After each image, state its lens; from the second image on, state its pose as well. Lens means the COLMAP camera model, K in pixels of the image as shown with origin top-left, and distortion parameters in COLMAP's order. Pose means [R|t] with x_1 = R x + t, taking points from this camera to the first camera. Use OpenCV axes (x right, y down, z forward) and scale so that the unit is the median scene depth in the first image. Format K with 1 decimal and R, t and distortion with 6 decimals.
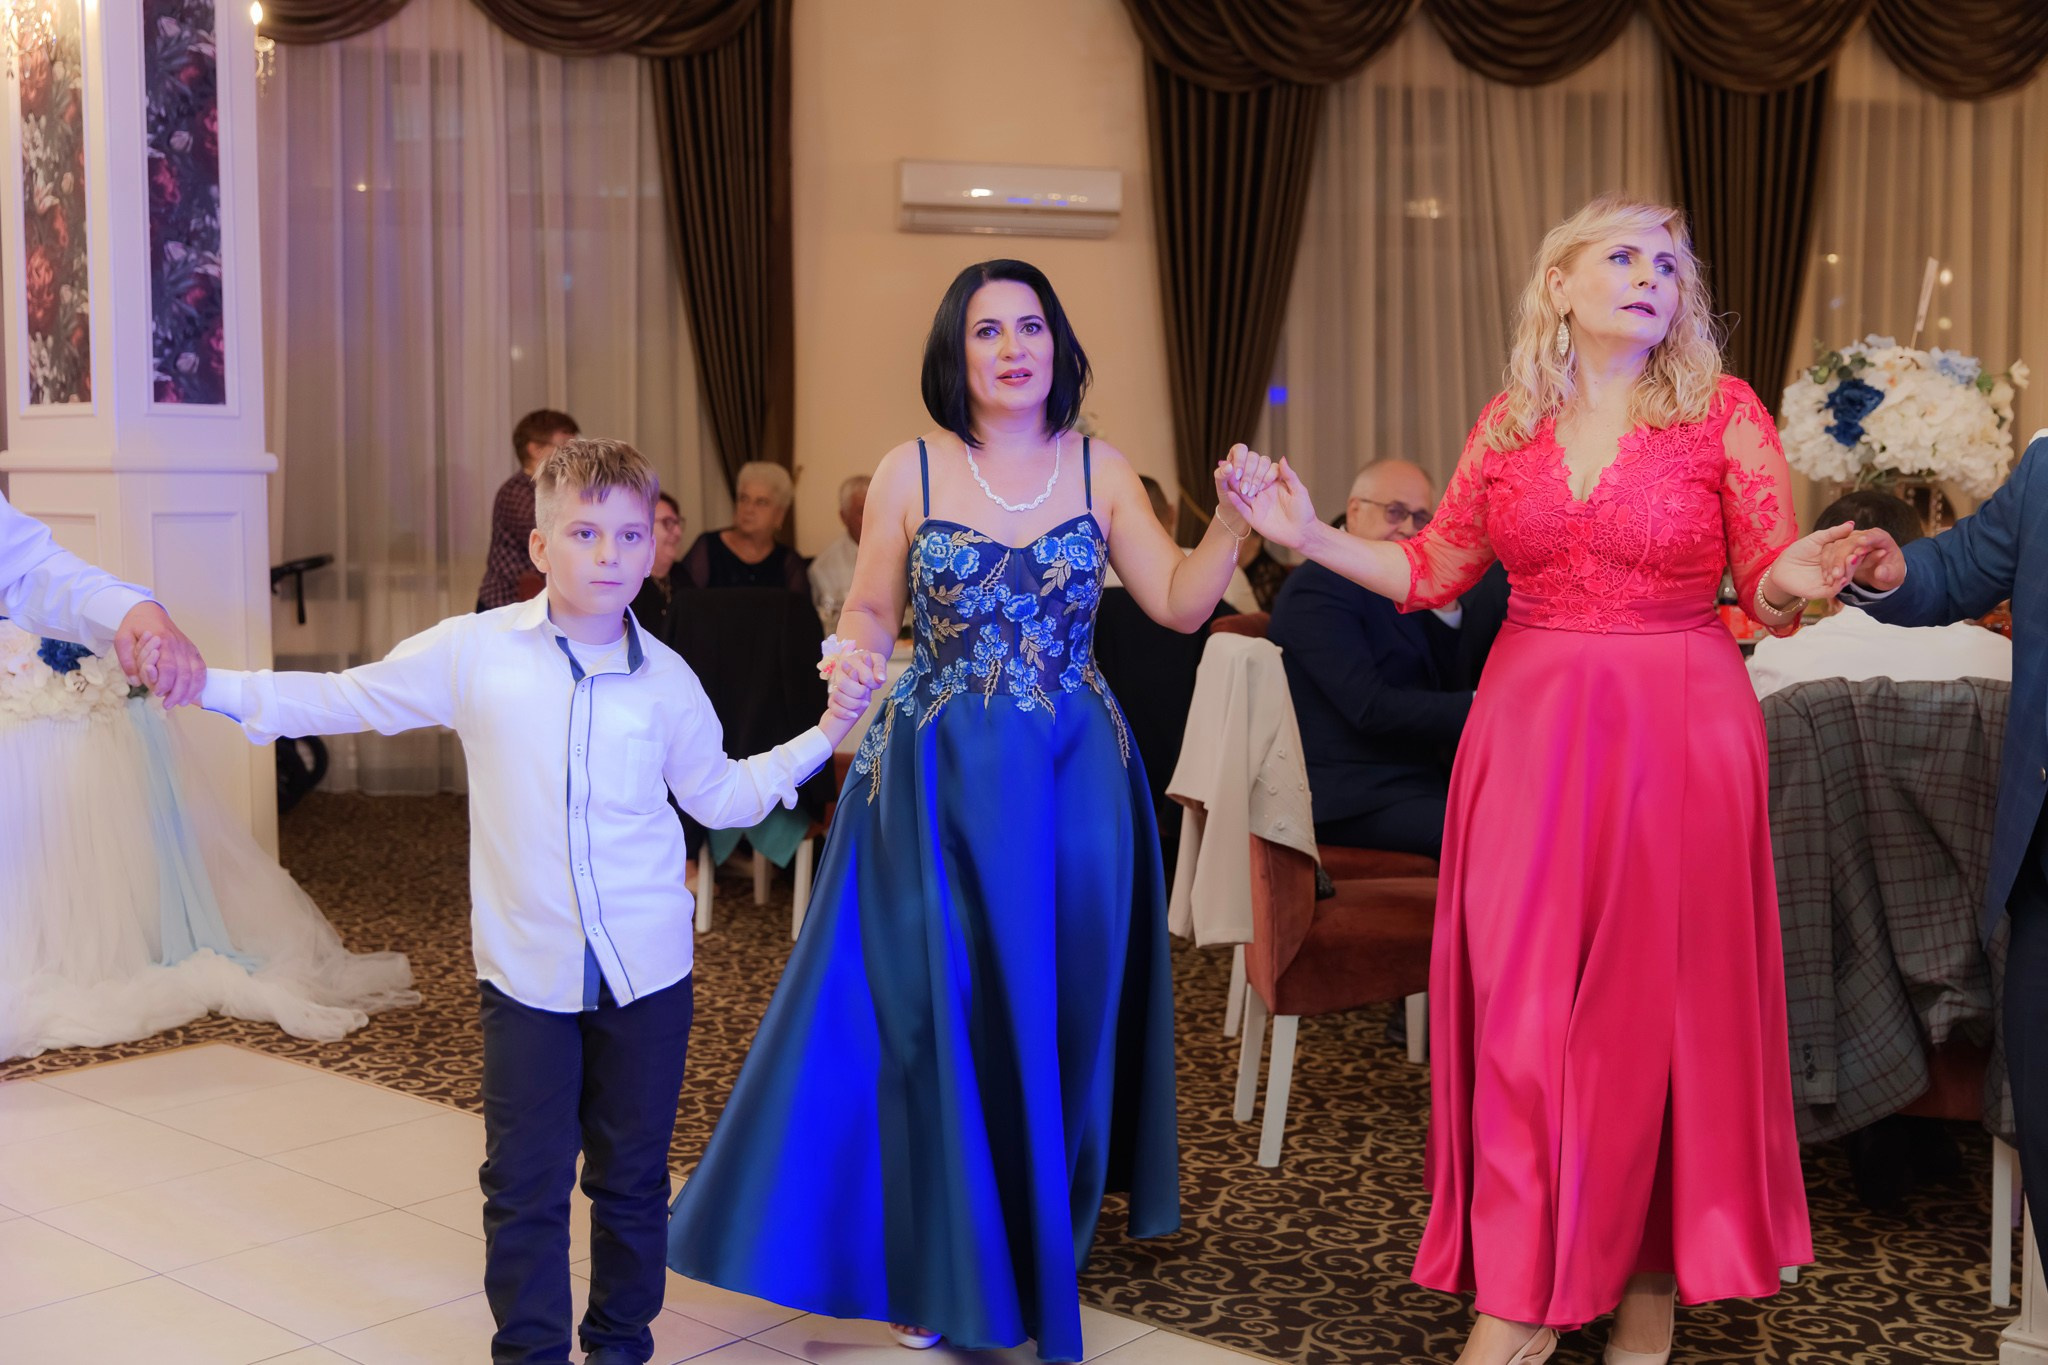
lens RADIAL K [[2394.3, 0, 1024.0], [0, 2394.3, 682.5], [0, 0, 1]] dist [0.023283, 0.002408]
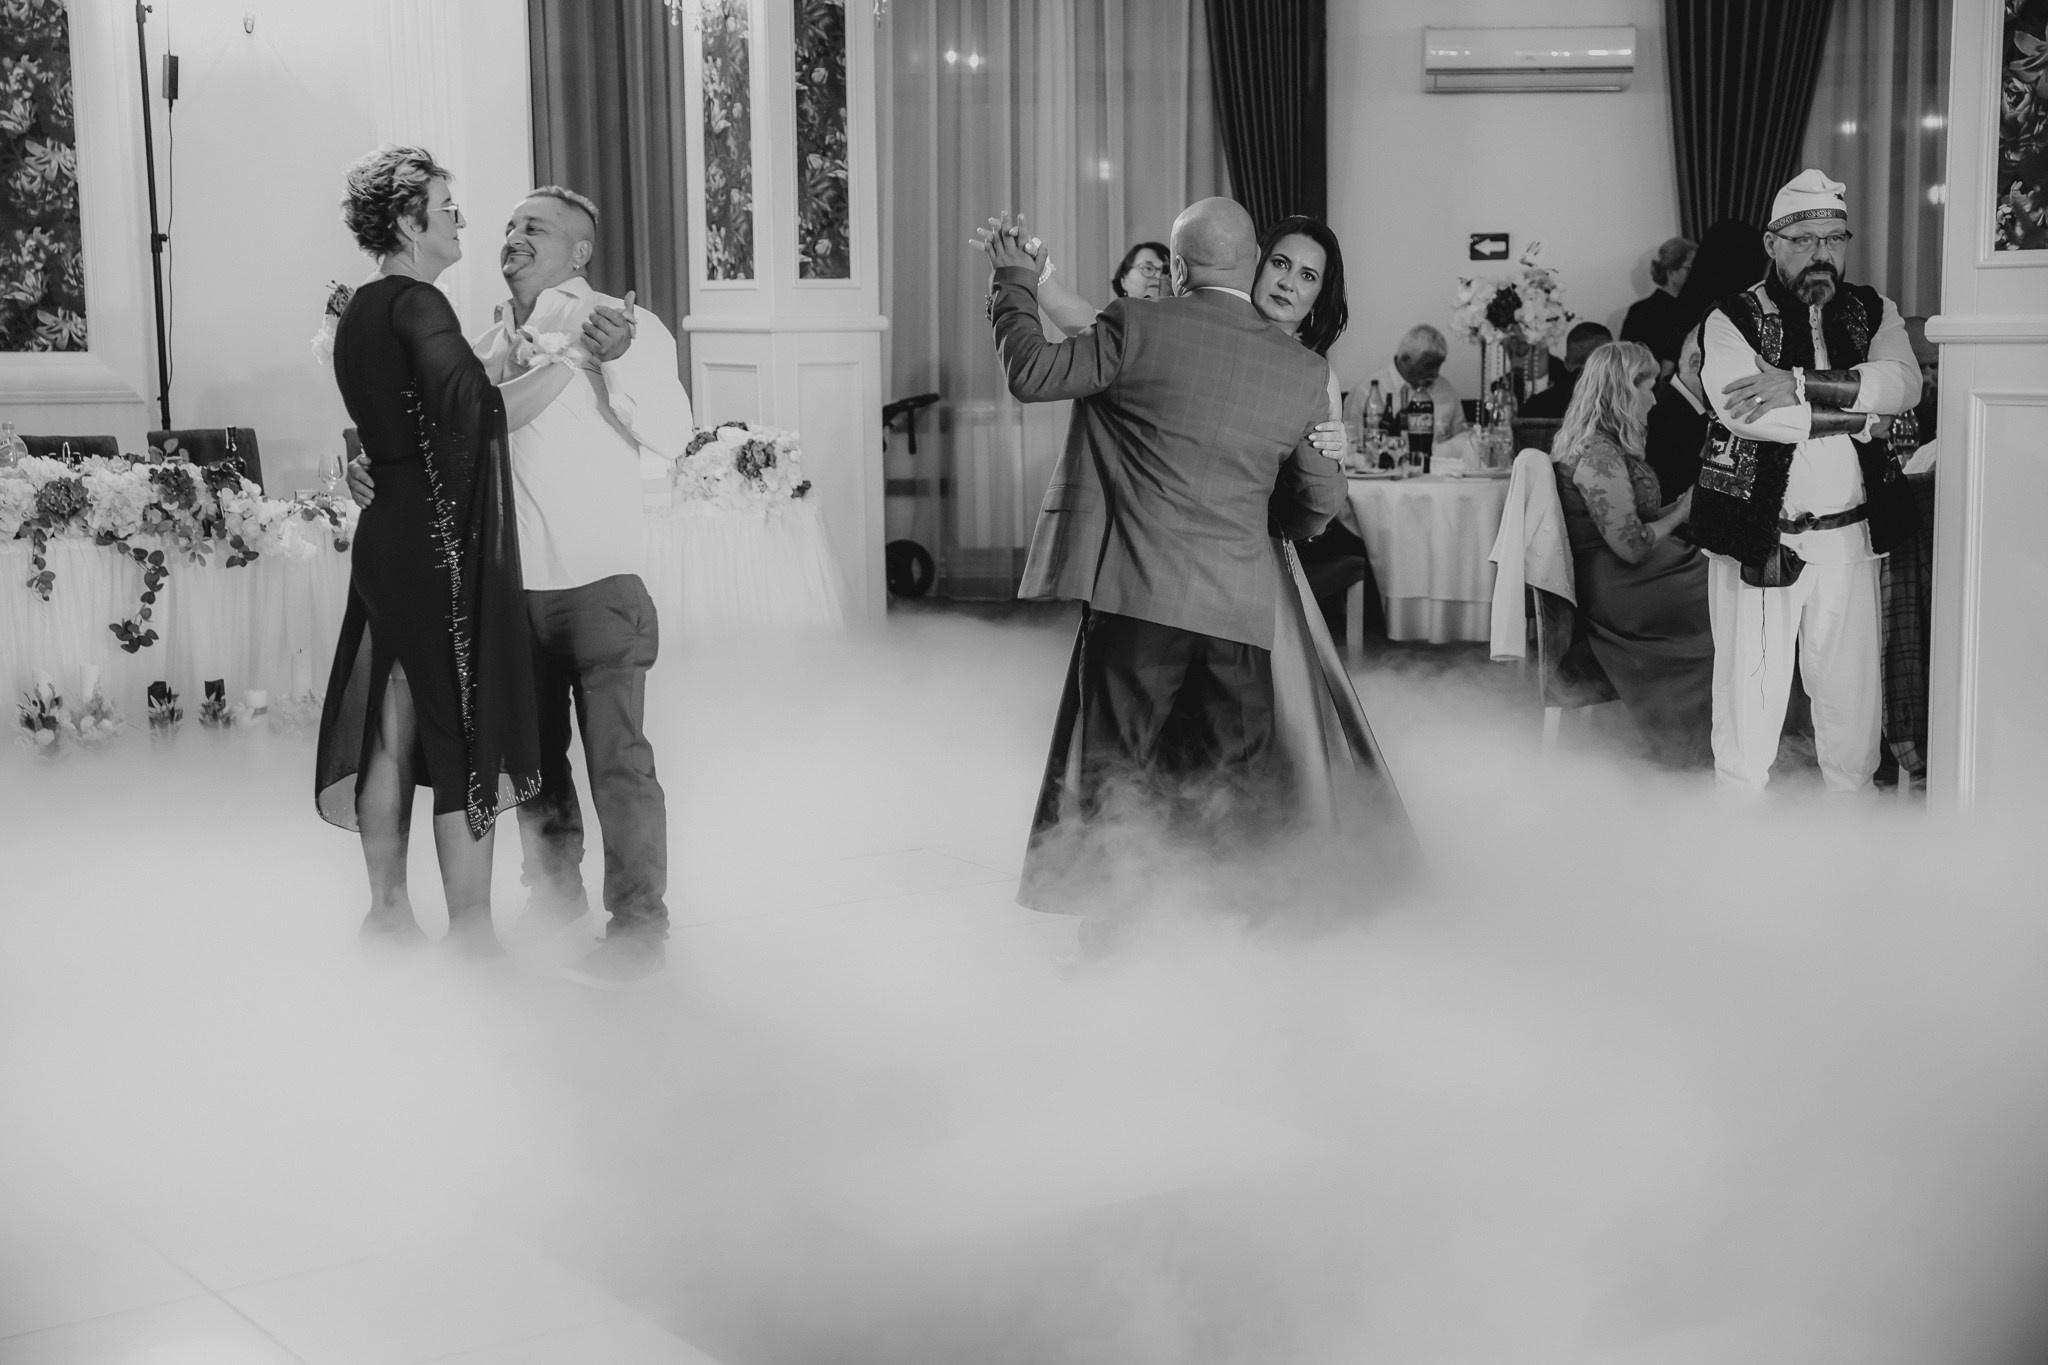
lens RADIAL K [[2866.1, 0, 1024.0], [0, 2866.1, 682.5], [0, 0, 1]] dist [0.100403, 0.003325]
pose [[0.970446, 0.019504, -0.240528, 0.136356], [-0.007533, 0.998691, 0.050586, 0.022821], [0.241200, -0.047279, 0.969323, -0.493522]]
